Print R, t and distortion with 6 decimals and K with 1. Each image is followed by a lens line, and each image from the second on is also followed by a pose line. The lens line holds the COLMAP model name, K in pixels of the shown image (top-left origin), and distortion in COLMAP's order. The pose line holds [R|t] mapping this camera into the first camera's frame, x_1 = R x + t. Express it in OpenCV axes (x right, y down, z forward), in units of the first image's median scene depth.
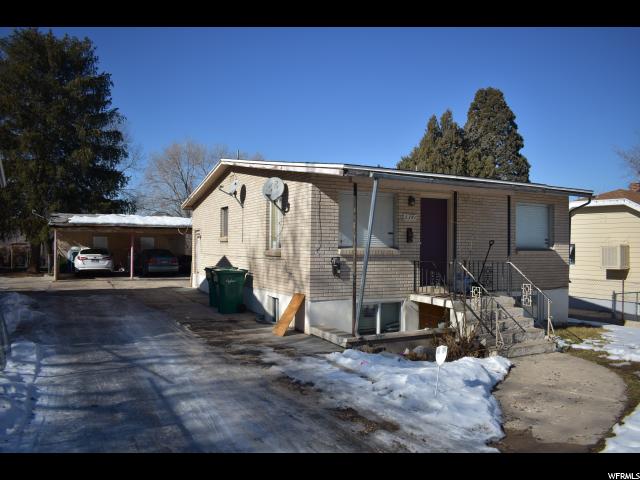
lens RADIAL K [[497.7, 0, 320.0], [0, 497.7, 240.0], [0, 0, 1]] dist [-0.076844, -0.001531]
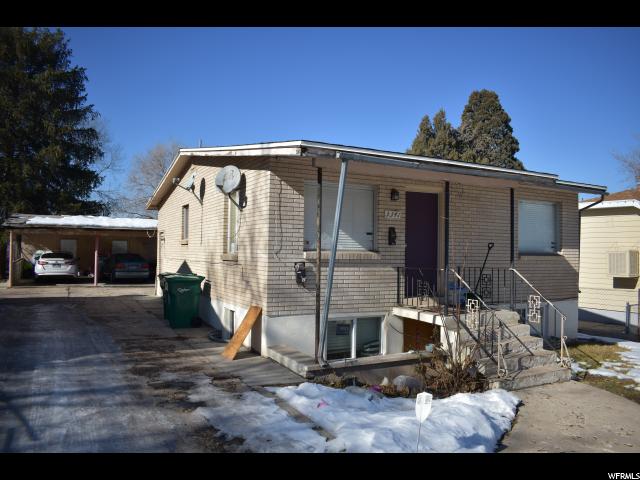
lens RADIAL K [[497.7, 0, 320.0], [0, 497.7, 240.0], [0, 0, 1]] dist [-0.076844, -0.001531]
pose [[0.999919, 0.004603, 0.011869, 0.039873], [-0.004451, 0.999908, -0.012778, 0.006445], [-0.011927, 0.012724, 0.999848, 0.137503]]
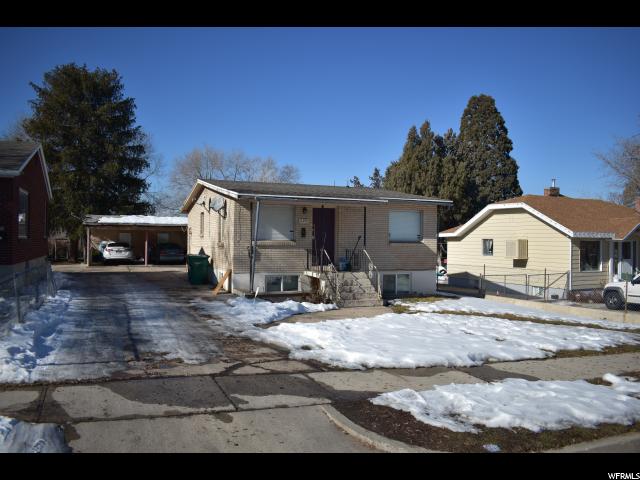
lens RADIAL K [[497.7, 0, 320.0], [0, 497.7, 240.0], [0, 0, 1]] dist [-0.076844, -0.001531]
pose [[0.997648, 0.000389, -0.068543, 0.269561], [0.000172, 0.999967, 0.008179, 0.000728], [0.068544, -0.008171, 0.997615, -0.434097]]
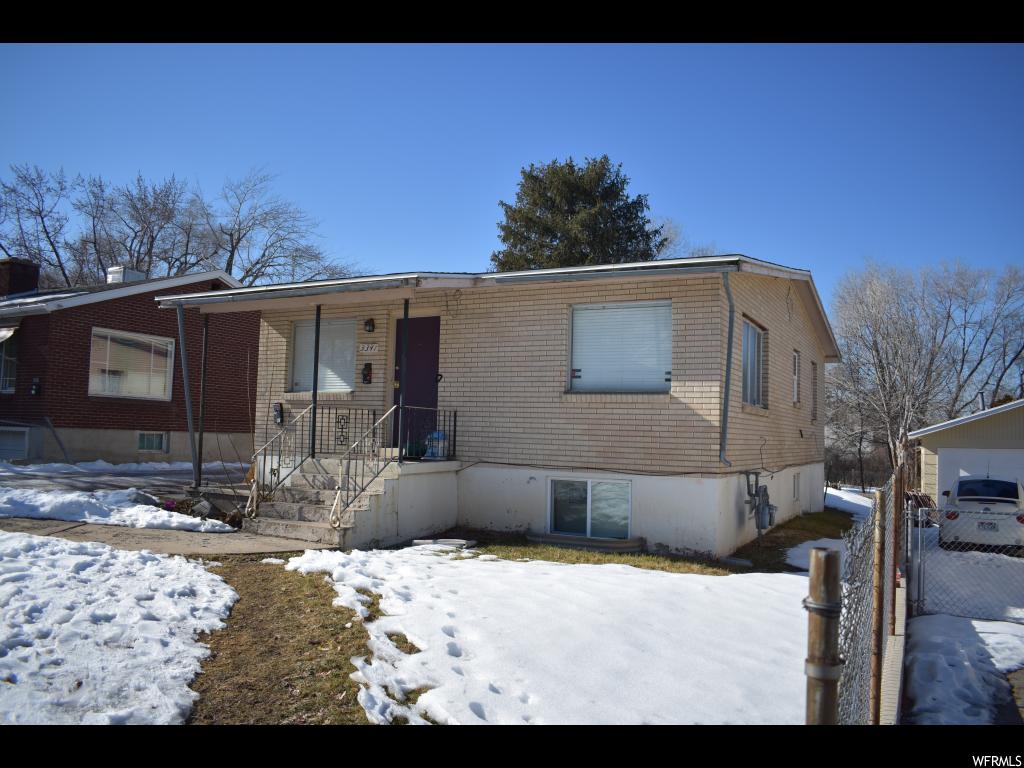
lens RADIAL K [[796.3, 0, 512.0], [0, 796.3, 384.0], [0, 0, 1]] dist [-0.076844, -0.001531]
pose [[0.564910, -0.046218, -0.823857, 0.985829], [-0.016524, 0.997596, -0.067296, 0.062771], [0.824987, 0.051630, 0.562788, 0.423831]]
